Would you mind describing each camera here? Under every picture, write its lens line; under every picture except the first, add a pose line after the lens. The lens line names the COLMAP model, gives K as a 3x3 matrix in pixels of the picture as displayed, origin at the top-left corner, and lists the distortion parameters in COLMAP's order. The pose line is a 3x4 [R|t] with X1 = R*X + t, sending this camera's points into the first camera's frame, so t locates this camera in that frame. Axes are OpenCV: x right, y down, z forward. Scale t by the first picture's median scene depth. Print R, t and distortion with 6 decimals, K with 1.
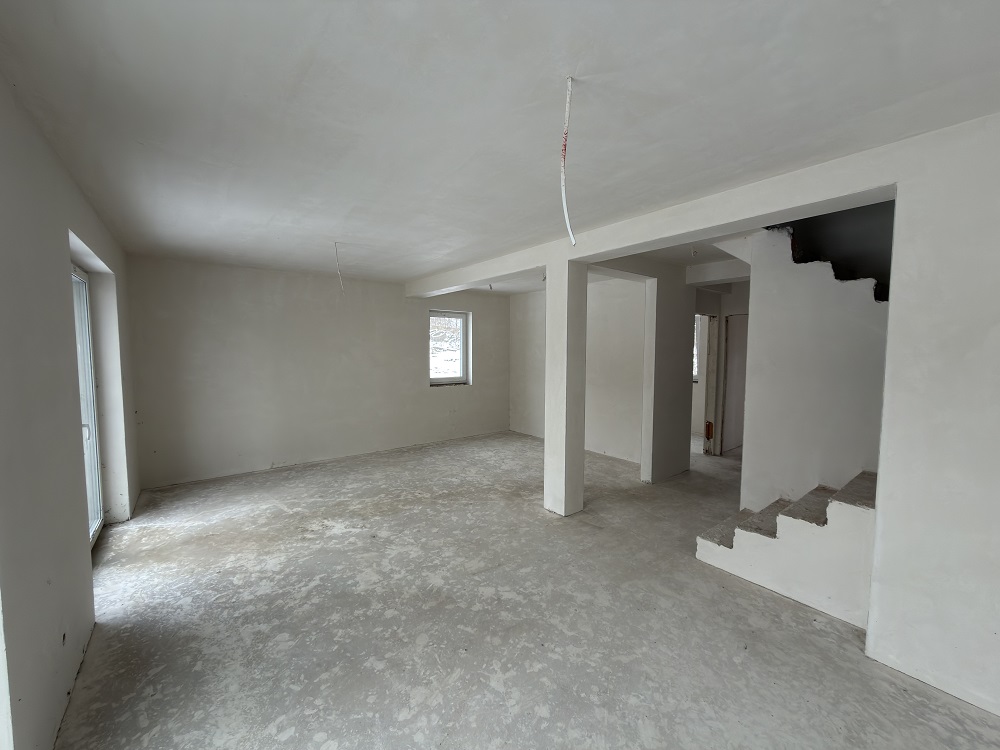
lens RADIAL K [[398.1, 0, 501.0], [0, 398.1, 375.2], [0, 0, 1]] dist [0.001135, -0.000319]
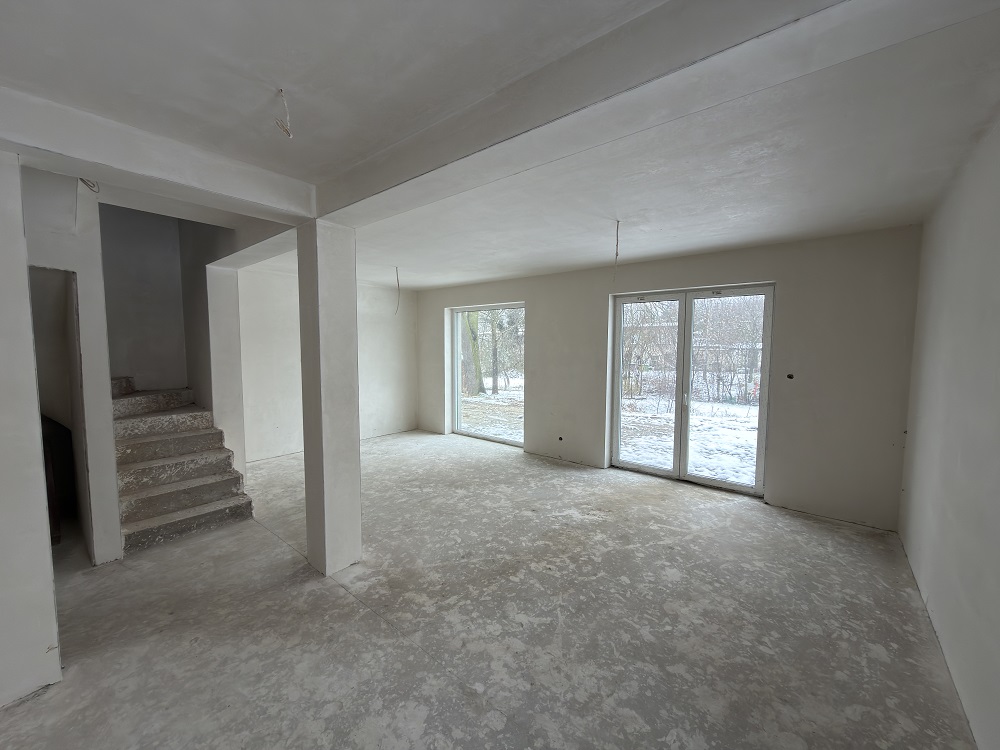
lens RADIAL K [[398.1, 0, 497.4], [0, 398.1, 373.8], [0, 0, 1]] dist [0.001135, -0.000319]
pose [[-0.979149, 0.006157, -0.203048, 0.011213], [-0.021986, 0.990458, 0.136052, -0.131394], [0.201948, 0.137680, -0.969671, 1.965163]]
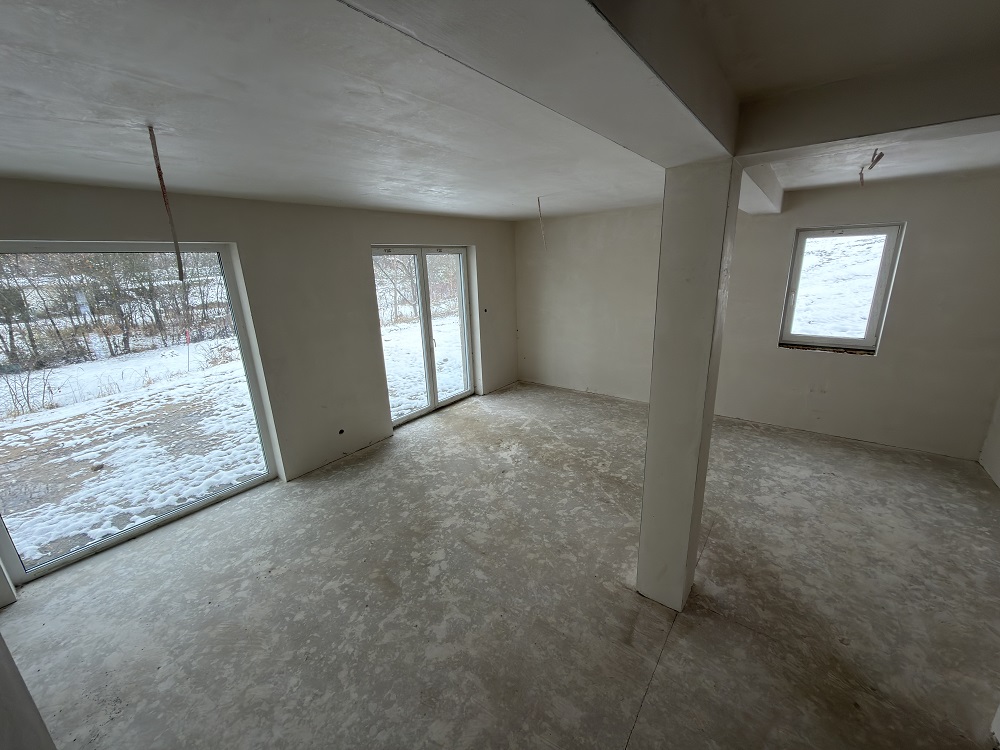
lens RADIAL K [[398.1, 0, 500.7], [0, 398.1, 375.8], [0, 0, 1]] dist [0.001135, -0.000319]
pose [[0.252306, 0.257553, -0.932742, 0.677953], [-0.028750, 0.965497, 0.258821, -0.166632], [0.967220, -0.038486, 0.251006, 0.684175]]
